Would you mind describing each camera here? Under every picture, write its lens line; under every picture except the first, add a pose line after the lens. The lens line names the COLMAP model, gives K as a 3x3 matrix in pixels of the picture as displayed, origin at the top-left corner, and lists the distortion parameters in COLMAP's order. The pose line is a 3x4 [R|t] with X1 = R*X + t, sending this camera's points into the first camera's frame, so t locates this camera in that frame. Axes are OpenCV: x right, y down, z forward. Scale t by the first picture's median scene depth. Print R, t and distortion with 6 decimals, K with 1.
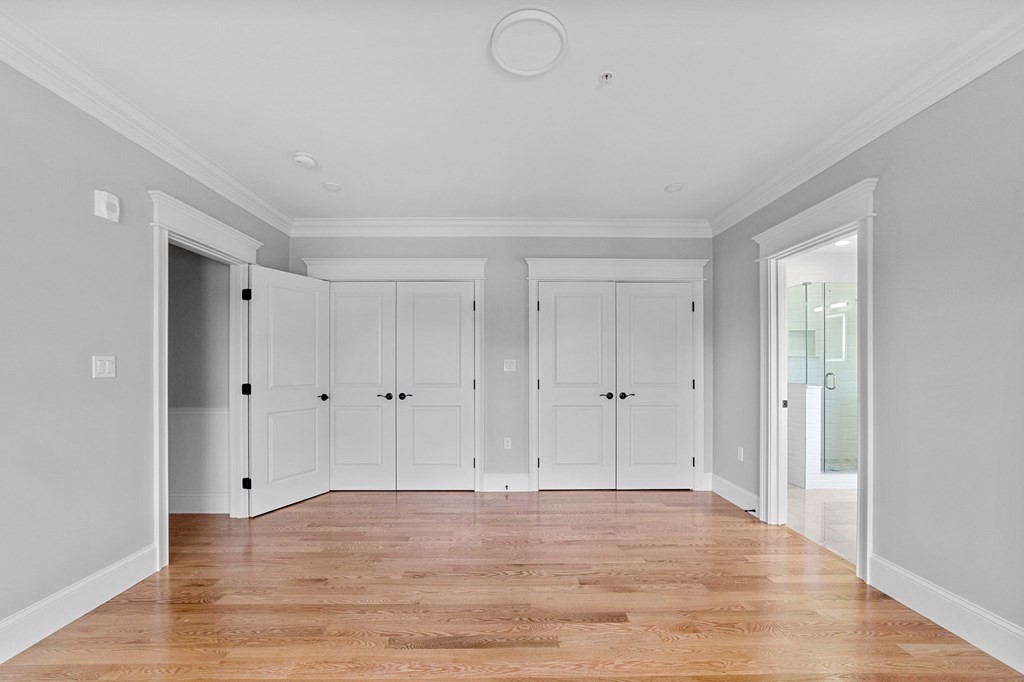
lens RADIAL K [[401.9, 0, 505.1], [0, 401.9, 358.5], [0, 0, 1]] dist [-0.020864, 0.007001]
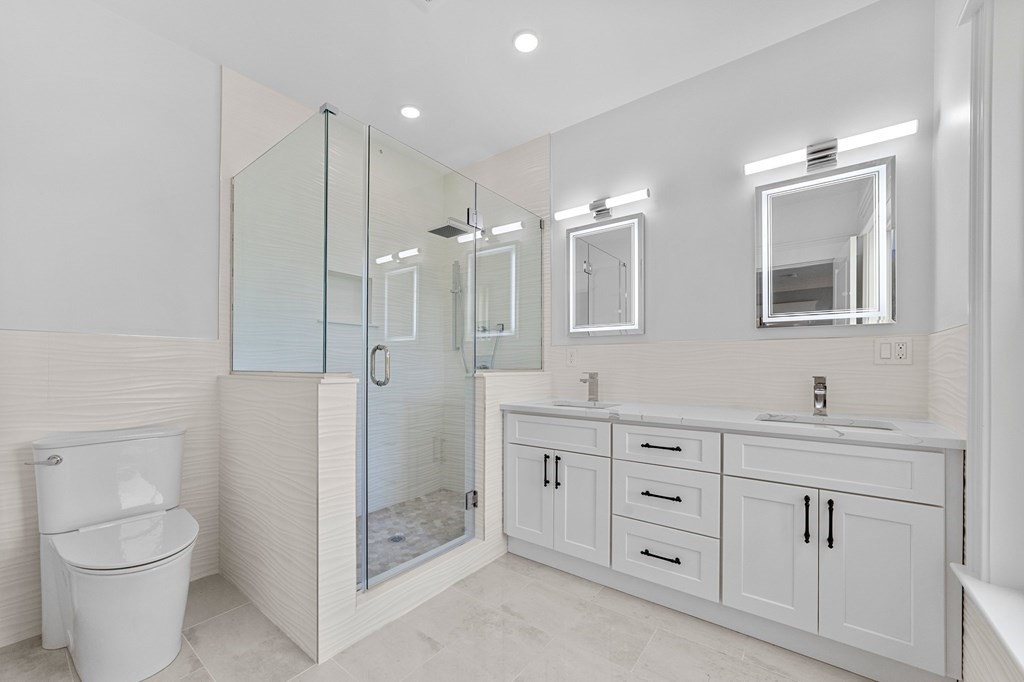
lens RADIAL K [[401.9, 0, 494.6], [0, 401.9, 363.2], [0, 0, 1]] dist [-0.020864, 0.007001]
pose [[0.635616, -0.000558, 0.772005, 0.568971], [-0.009537, 0.999918, 0.008576, 0.050288], [-0.771946, -0.012814, 0.635559, 0.638009]]
